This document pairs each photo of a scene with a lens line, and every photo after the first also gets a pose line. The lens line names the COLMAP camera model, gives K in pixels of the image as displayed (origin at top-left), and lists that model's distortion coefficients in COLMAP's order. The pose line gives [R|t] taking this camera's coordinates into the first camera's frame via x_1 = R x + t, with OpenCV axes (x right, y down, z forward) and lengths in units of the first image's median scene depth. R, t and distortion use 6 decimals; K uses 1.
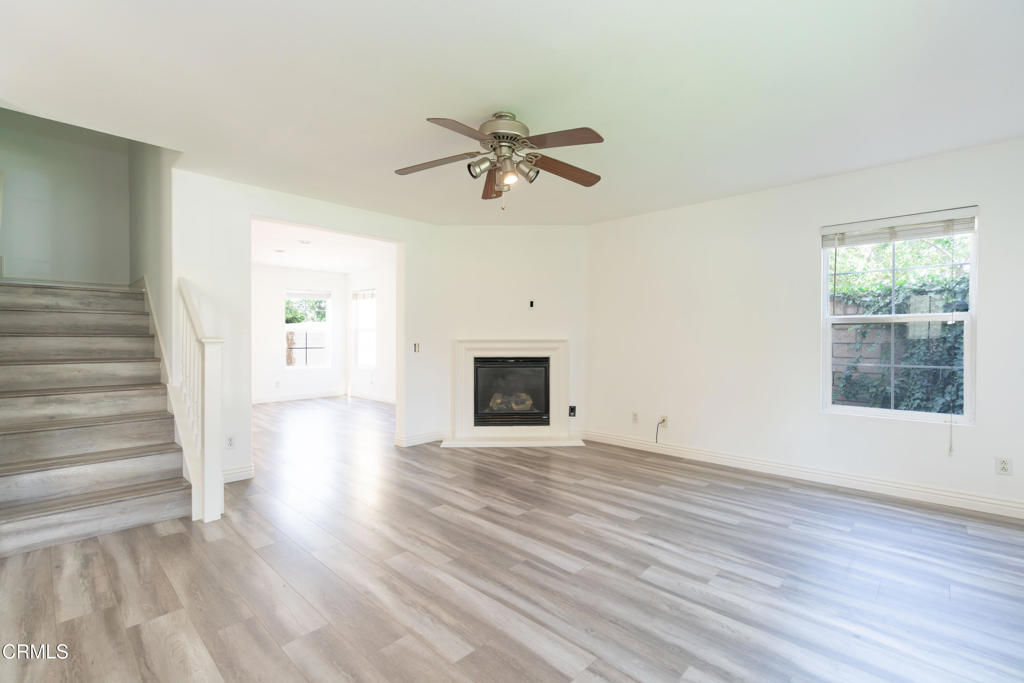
lens RADIAL K [[457.0, 0, 505.7], [0, 457.0, 341.3], [0, 0, 1]] dist [-0.008595, 0.001527]
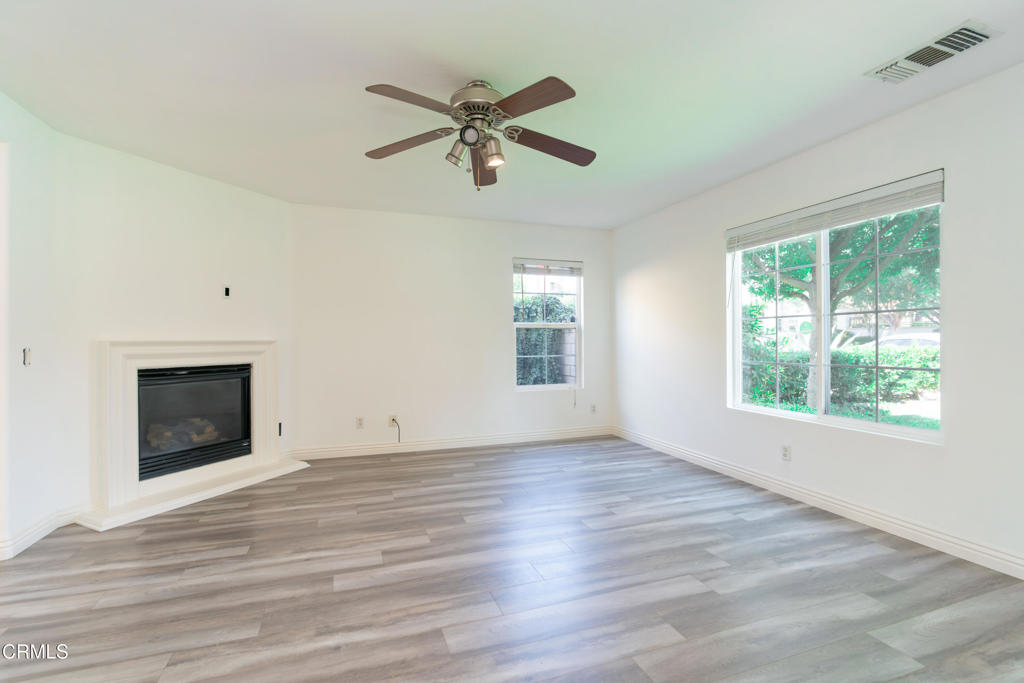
lens RADIAL K [[457.0, 0, 505.7], [0, 457.0, 341.3], [0, 0, 1]] dist [-0.008595, 0.001527]
pose [[0.448416, -0.003164, 0.893820, -0.577576], [0.010958, 0.999938, -0.001957, 0.005097], [-0.893758, 0.010672, 0.448422, 0.413140]]
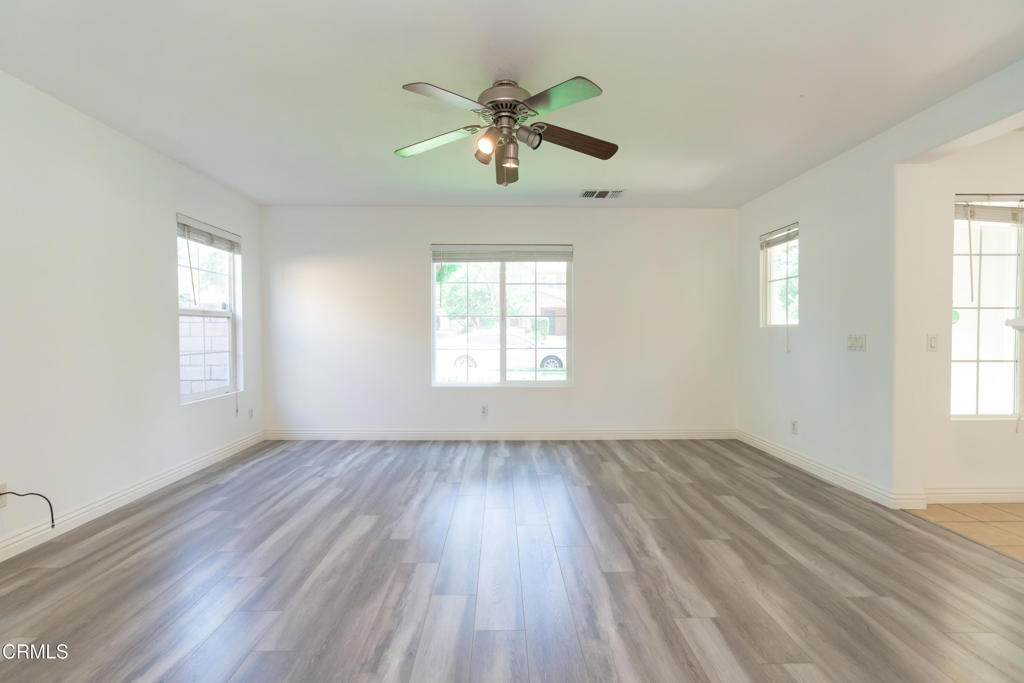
lens RADIAL K [[457.0, 0, 505.7], [0, 457.0, 341.3], [0, 0, 1]] dist [-0.008595, 0.001527]
pose [[-0.705357, -0.012179, 0.708747, -0.490435], [0.005150, 0.999738, 0.022305, 0.002372], [-0.708833, 0.019383, -0.705110, 1.229674]]
